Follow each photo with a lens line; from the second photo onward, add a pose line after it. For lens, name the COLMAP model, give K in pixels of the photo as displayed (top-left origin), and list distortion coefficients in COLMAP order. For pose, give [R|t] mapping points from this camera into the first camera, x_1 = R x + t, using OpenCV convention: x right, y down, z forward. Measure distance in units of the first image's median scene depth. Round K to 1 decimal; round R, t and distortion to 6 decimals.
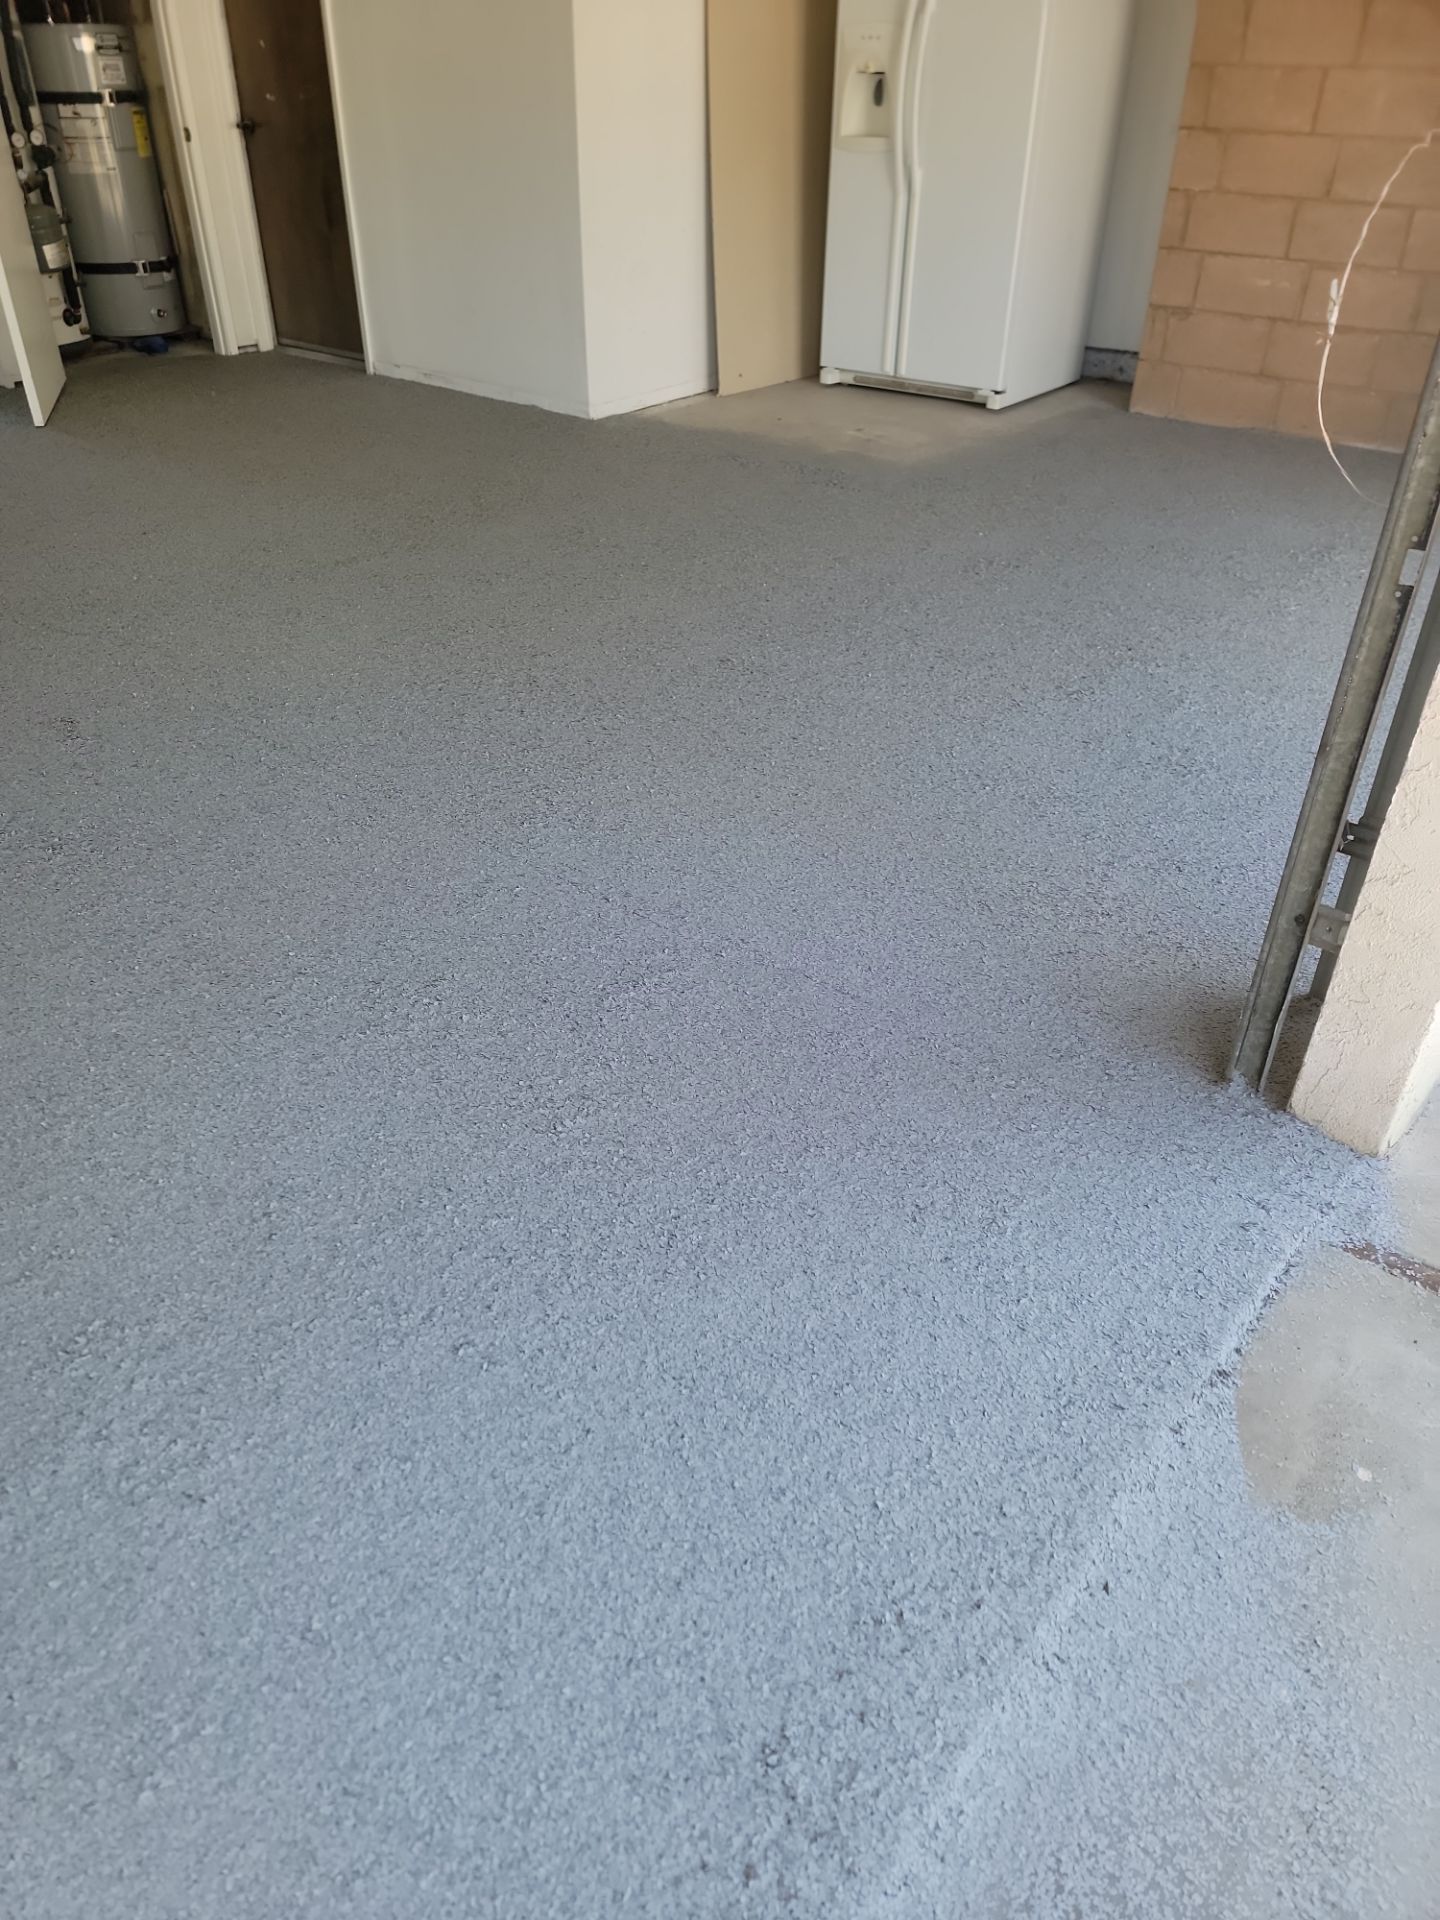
lens RADIAL K [[1358.6, 0, 690.1], [0, 1358.6, 966.4], [0, 0, 1]] dist [0.090685, -0.071438]
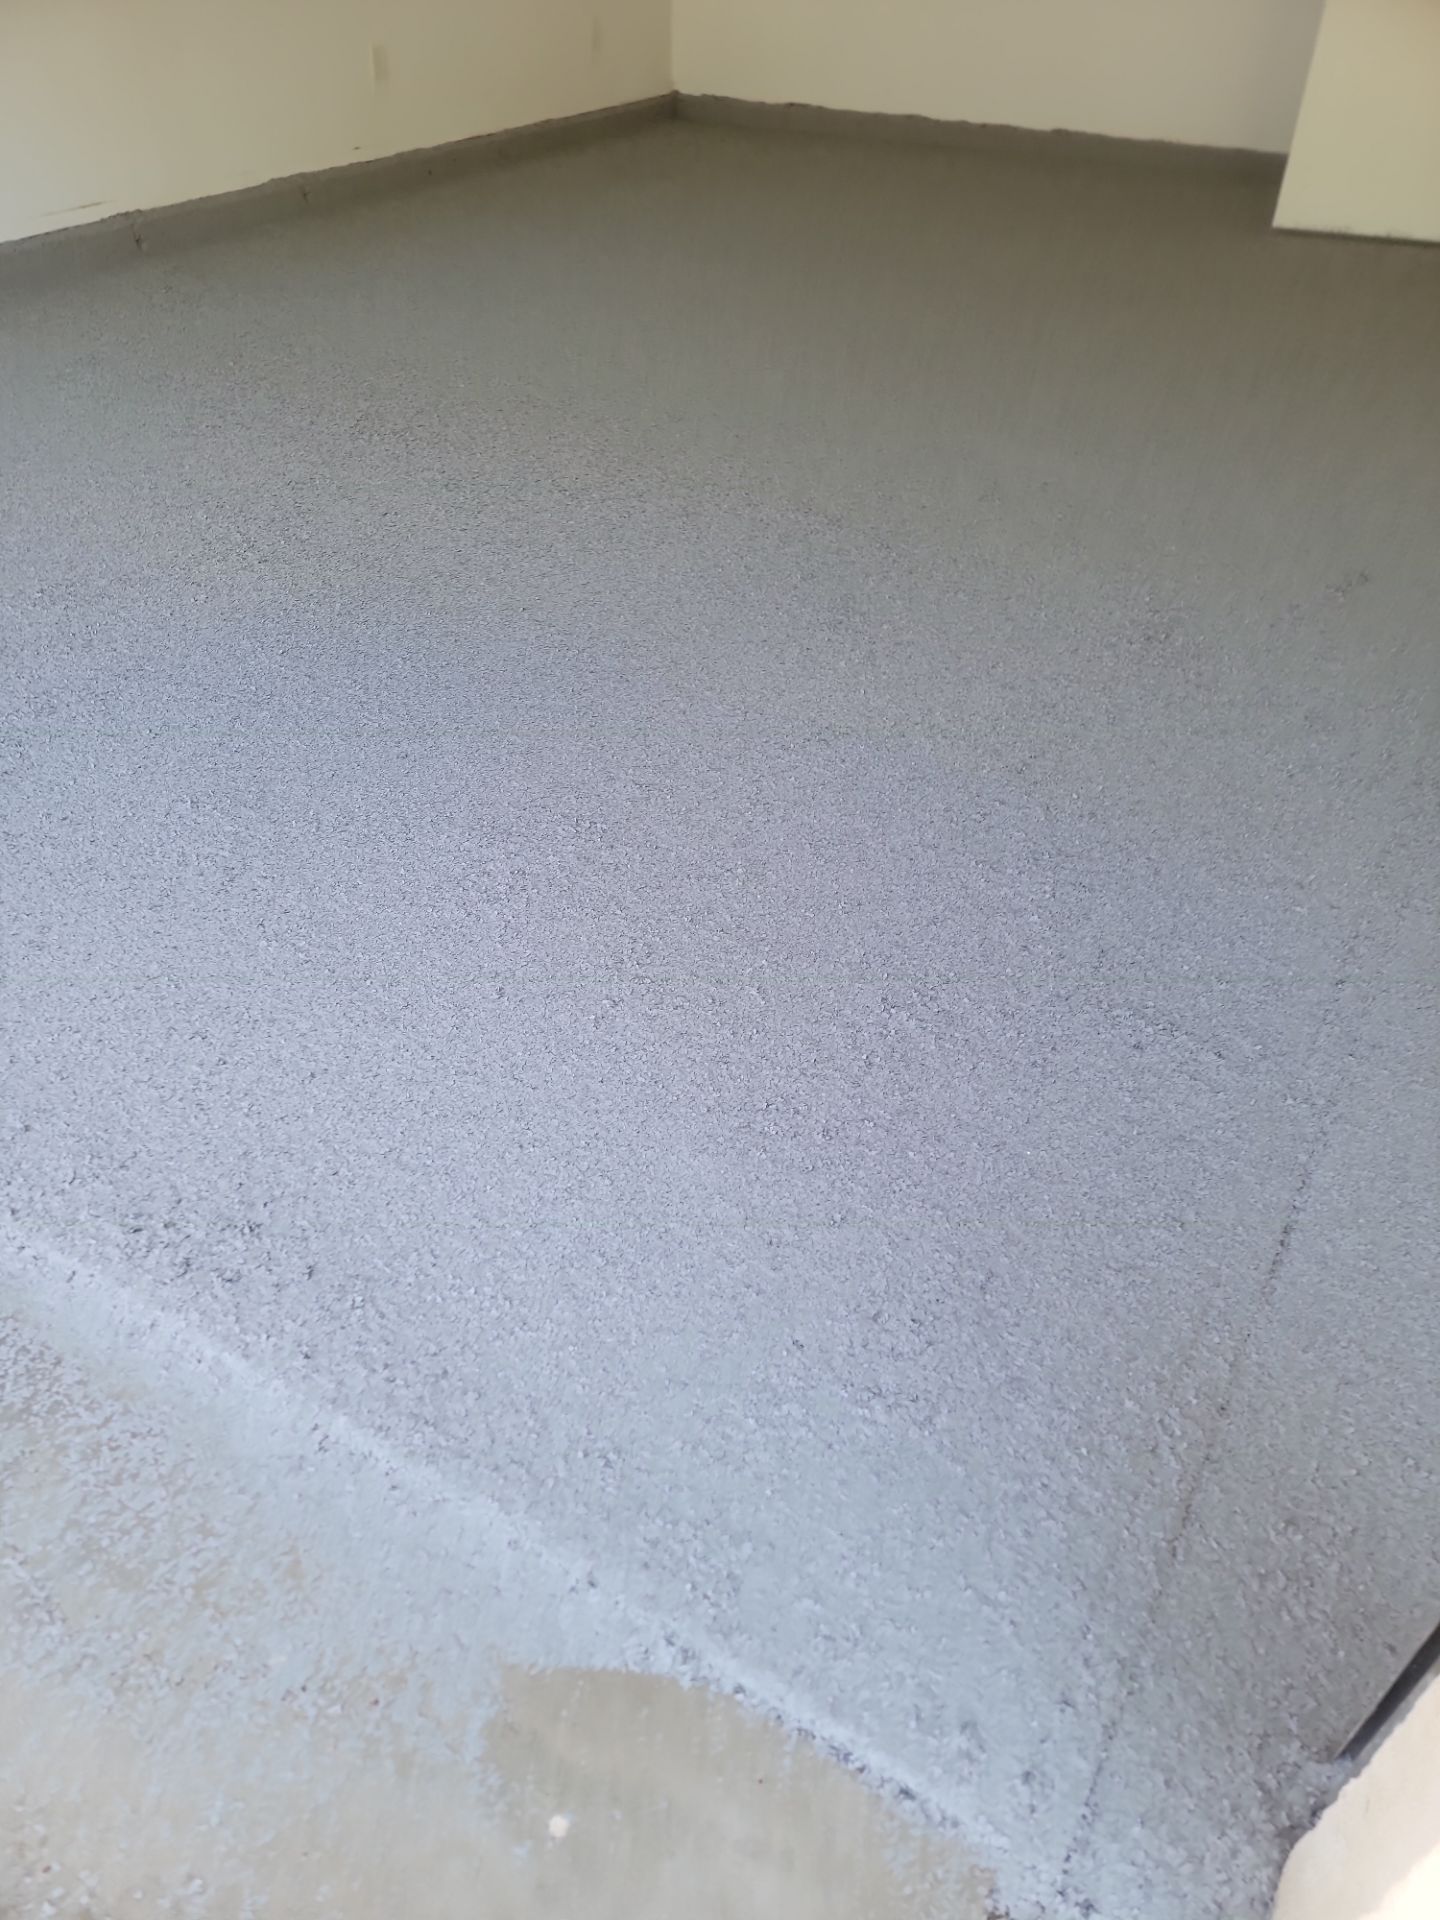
lens RADIAL K [[1358.6, 0, 690.1], [0, 1358.6, 966.4], [0, 0, 1]] dist [0.090685, -0.071438]
pose [[0.146795, 0.621068, -0.769887, 0.898139], [-0.548476, 0.698818, 0.459159, -0.396130], [0.823180, 0.354863, 0.443224, 0.637000]]
